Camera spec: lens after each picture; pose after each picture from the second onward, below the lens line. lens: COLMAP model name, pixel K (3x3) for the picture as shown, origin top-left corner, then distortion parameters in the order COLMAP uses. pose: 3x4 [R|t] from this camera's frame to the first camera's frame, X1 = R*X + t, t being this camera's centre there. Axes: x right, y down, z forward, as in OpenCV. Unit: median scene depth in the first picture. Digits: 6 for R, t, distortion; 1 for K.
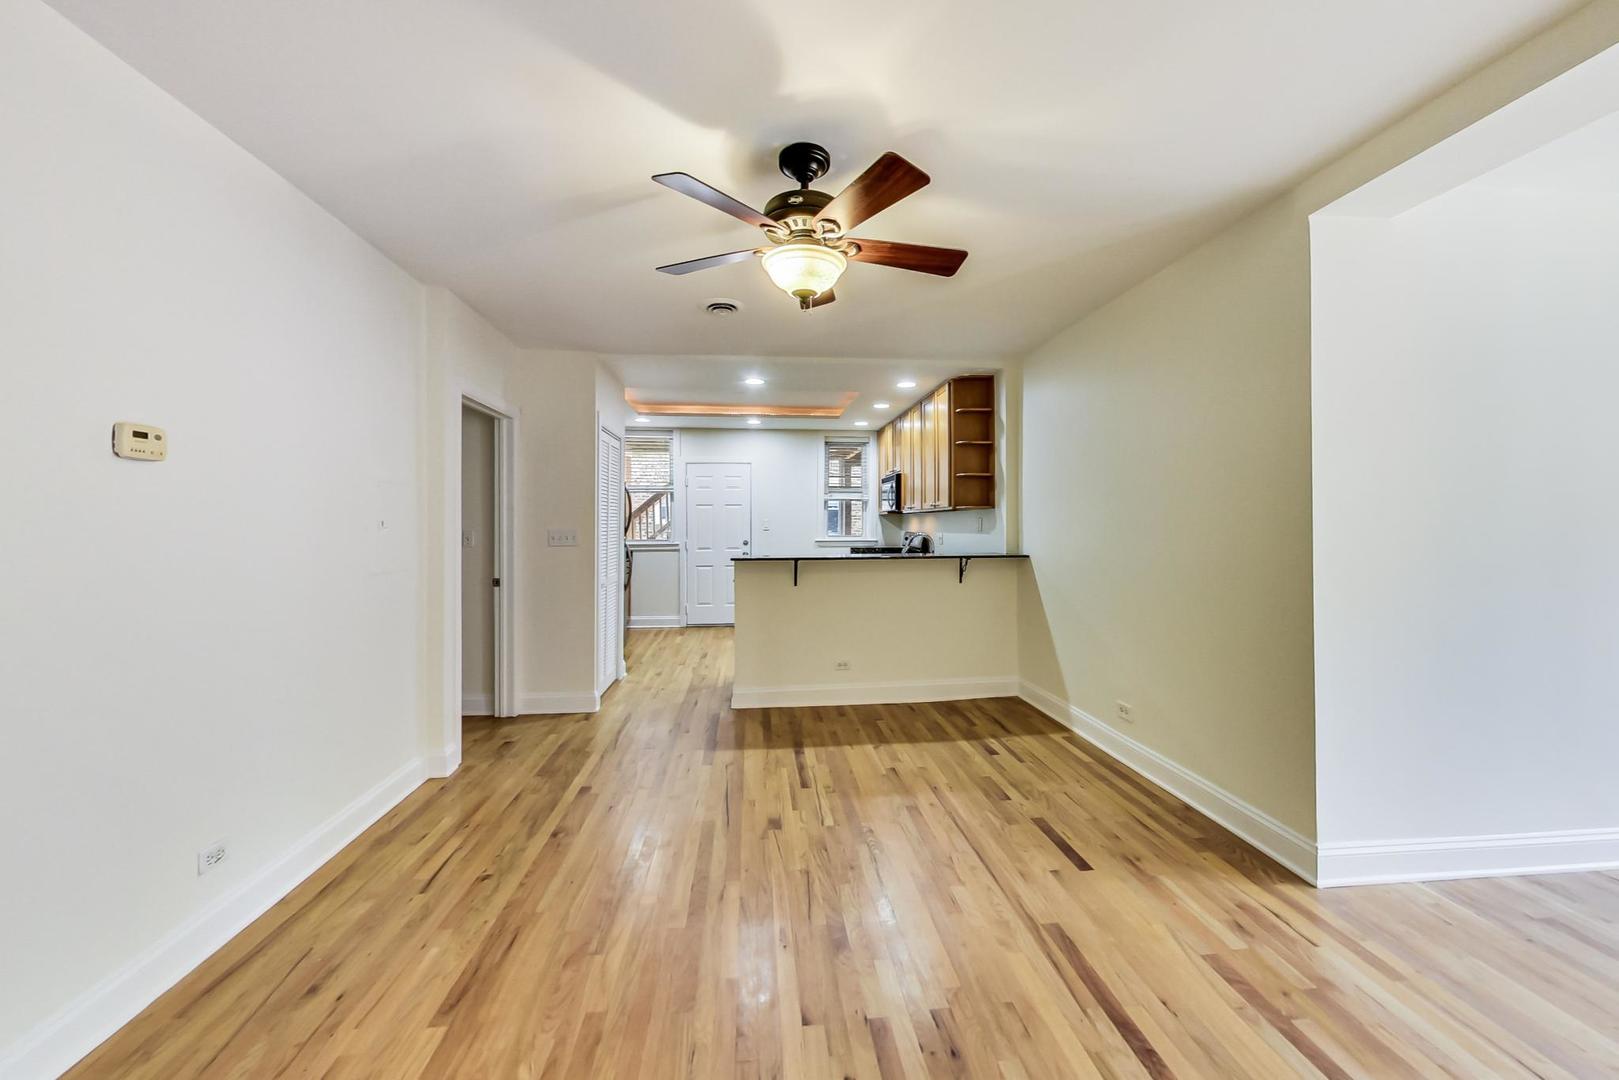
lens RADIAL K [[624.3, 0, 862.5], [0, 624.3, 528.0], [0, 0, 1]] dist [0.002102, -0.000226]
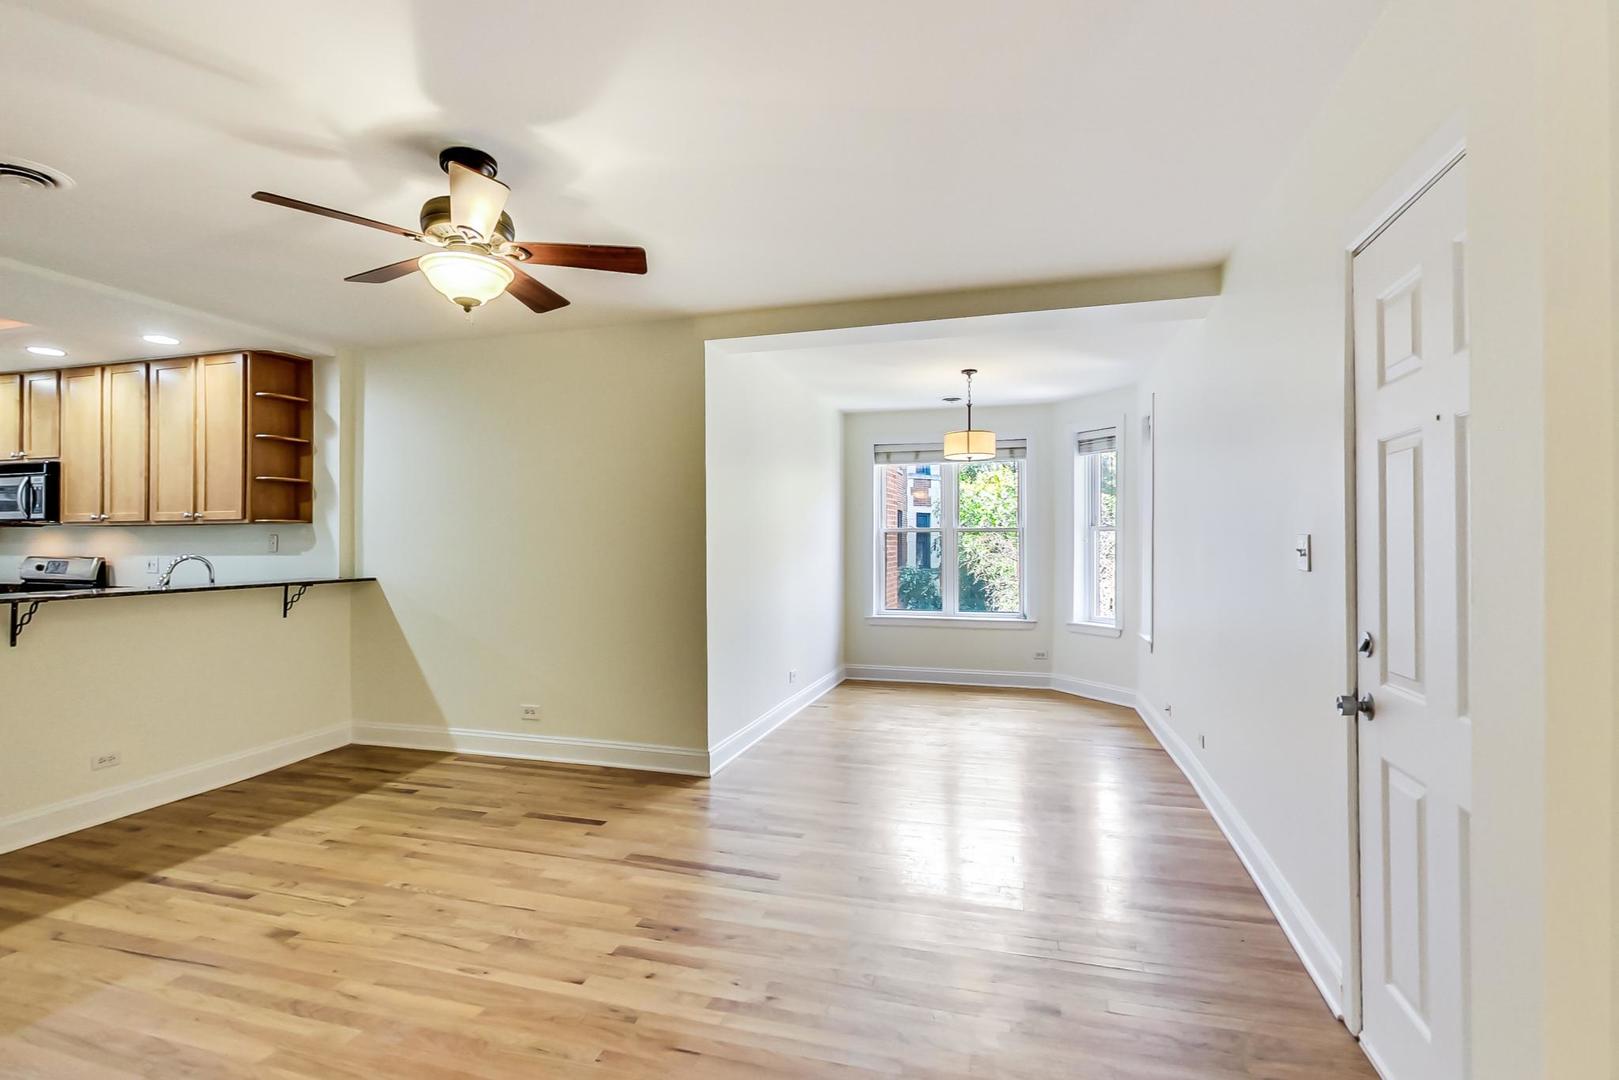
lens RADIAL K [[729.9, 0, 789.6], [0, 729.9, 529.9], [0, 0, 1]] dist [0.011977, -0.000565]
pose [[0.412004, 0.017330, 0.911017, -0.439521], [0.008659, 0.999699, -0.022933, 0.006199], [-0.911141, 0.017337, 0.411730, 0.039640]]
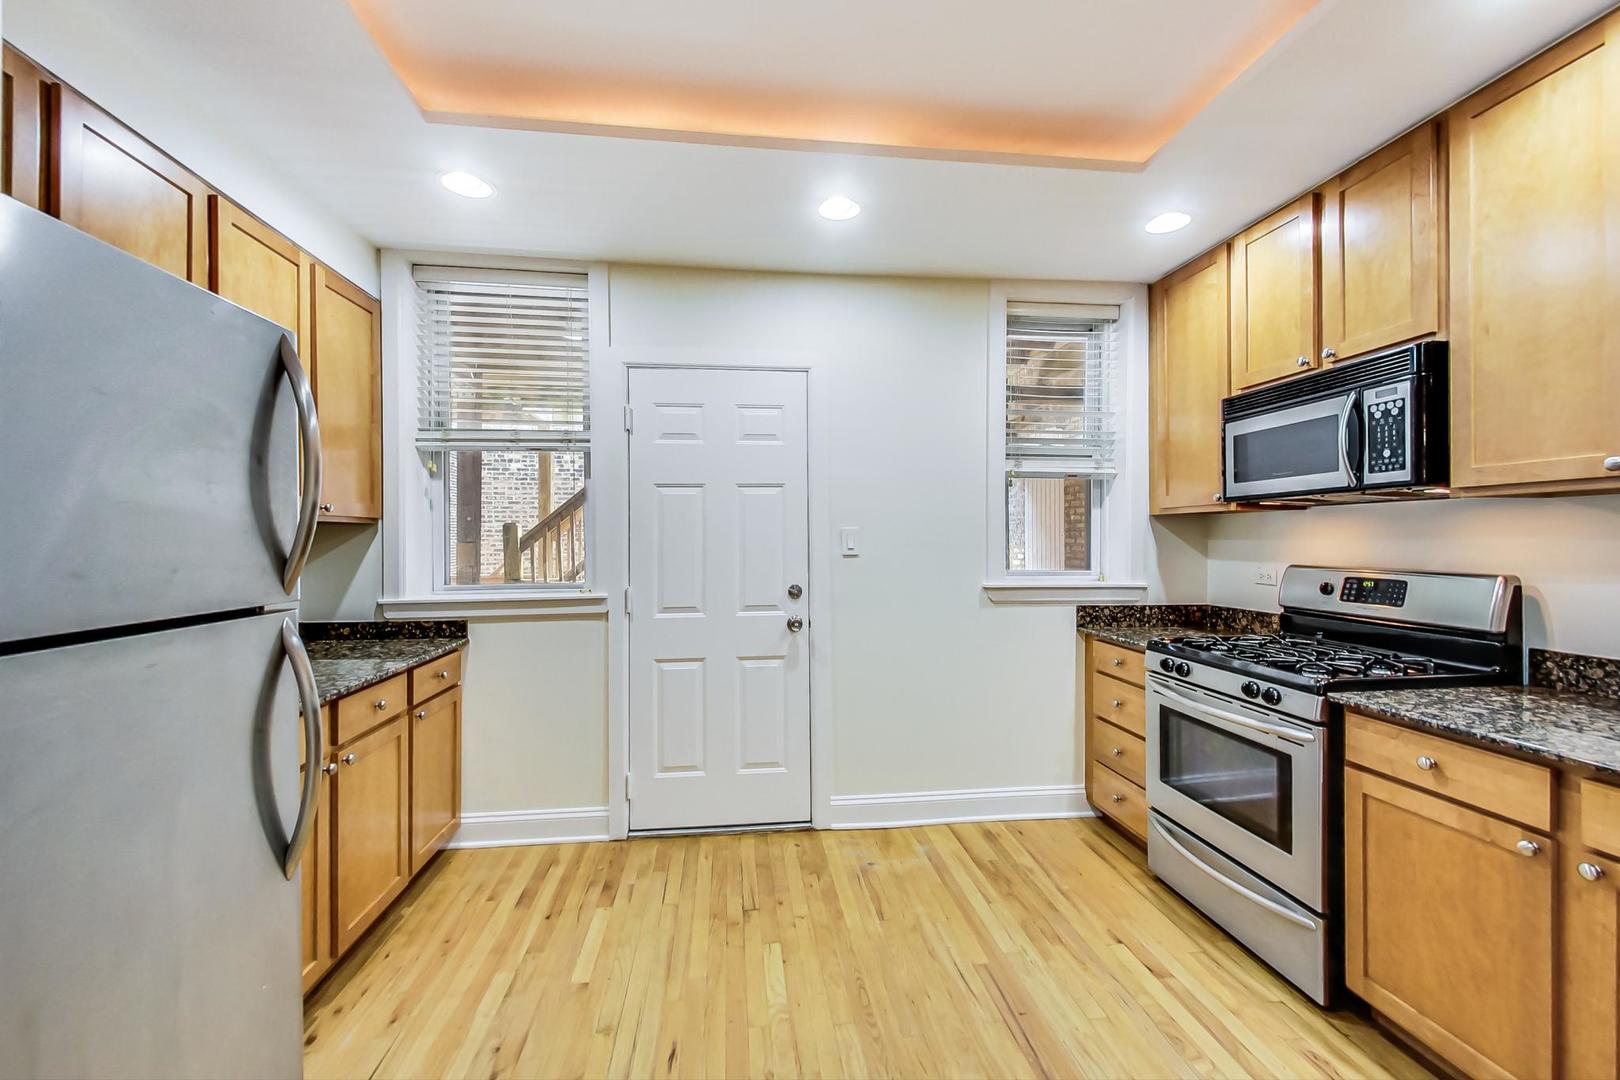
lens RADIAL K [[624.7, 0, 825.2], [0, 624.7, 550.3], [0, 0, 1]] dist [0.002102, -0.000226]
pose [[0.999781, -0.001518, -0.020878, -0.260852], [0.001679, 0.999969, 0.007697, -0.005765], [0.020865, -0.007730, 0.999752, 1.038104]]
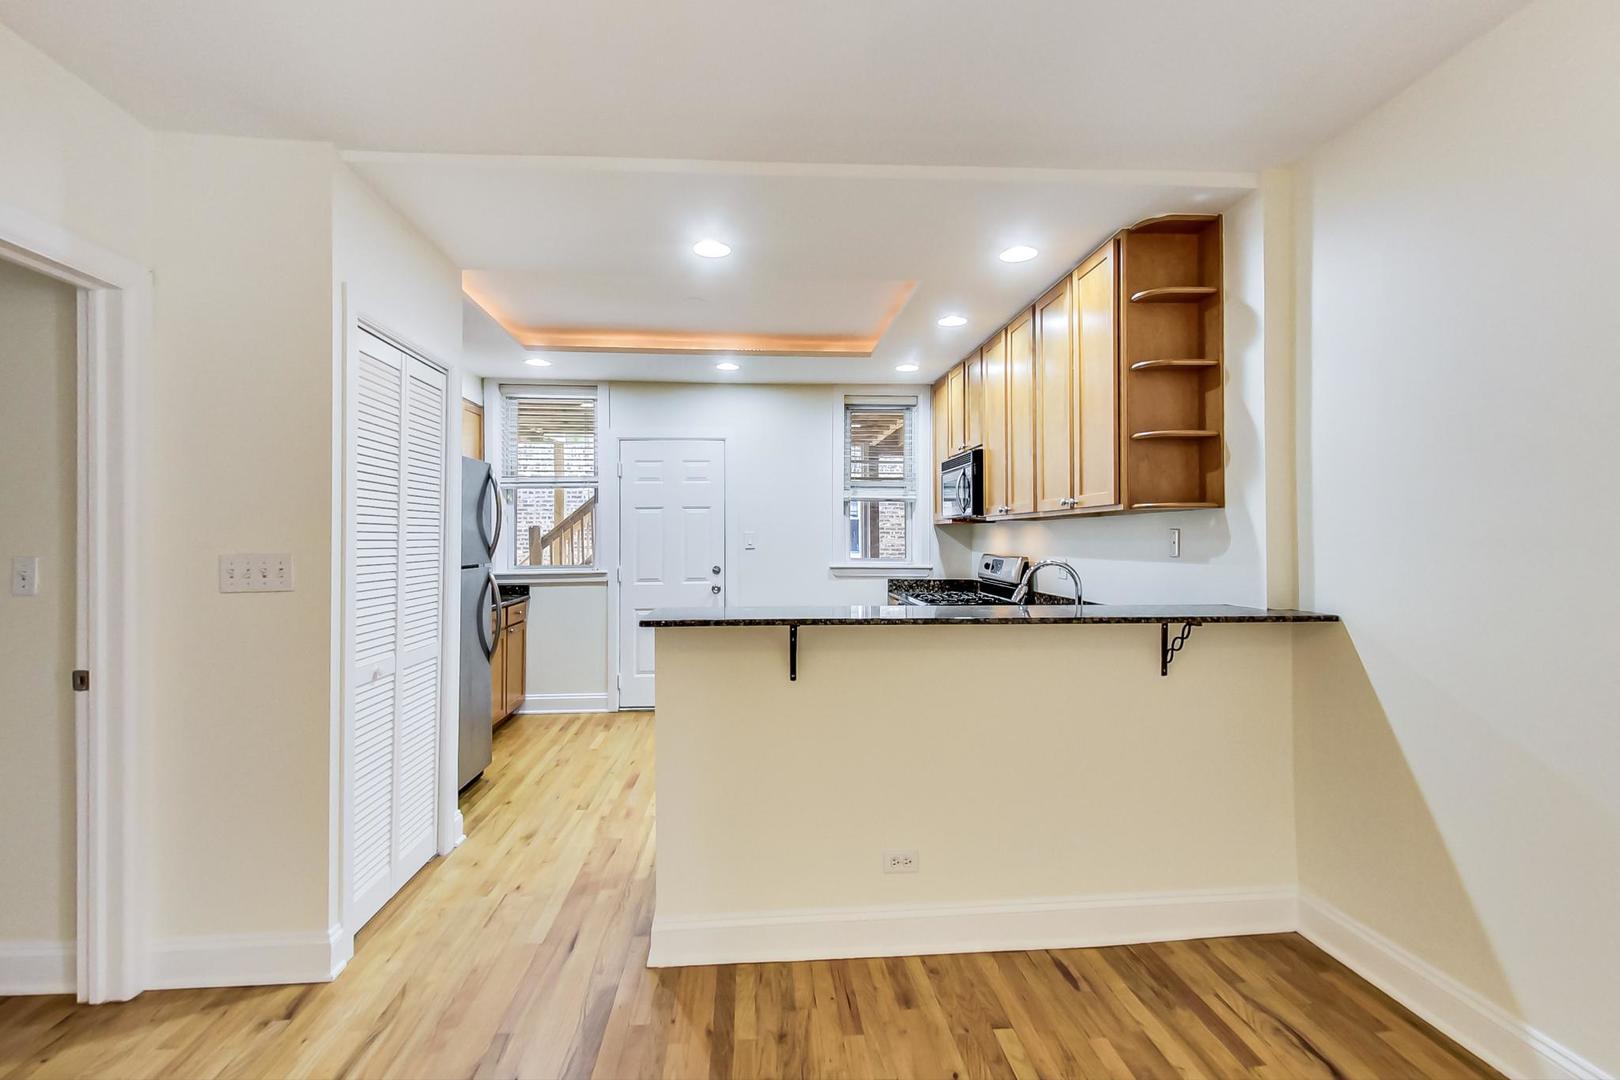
lens RADIAL K [[730.4, 0, 839.6], [0, 730.4, 542.1], [0, 0, 1]] dist [0.011977, -0.000565]
pose [[0.998493, -0.001309, -0.054860, -0.046779], [0.001178, 0.999996, -0.002420, -0.003943], [0.054863, 0.002351, 0.998491, 0.482271]]
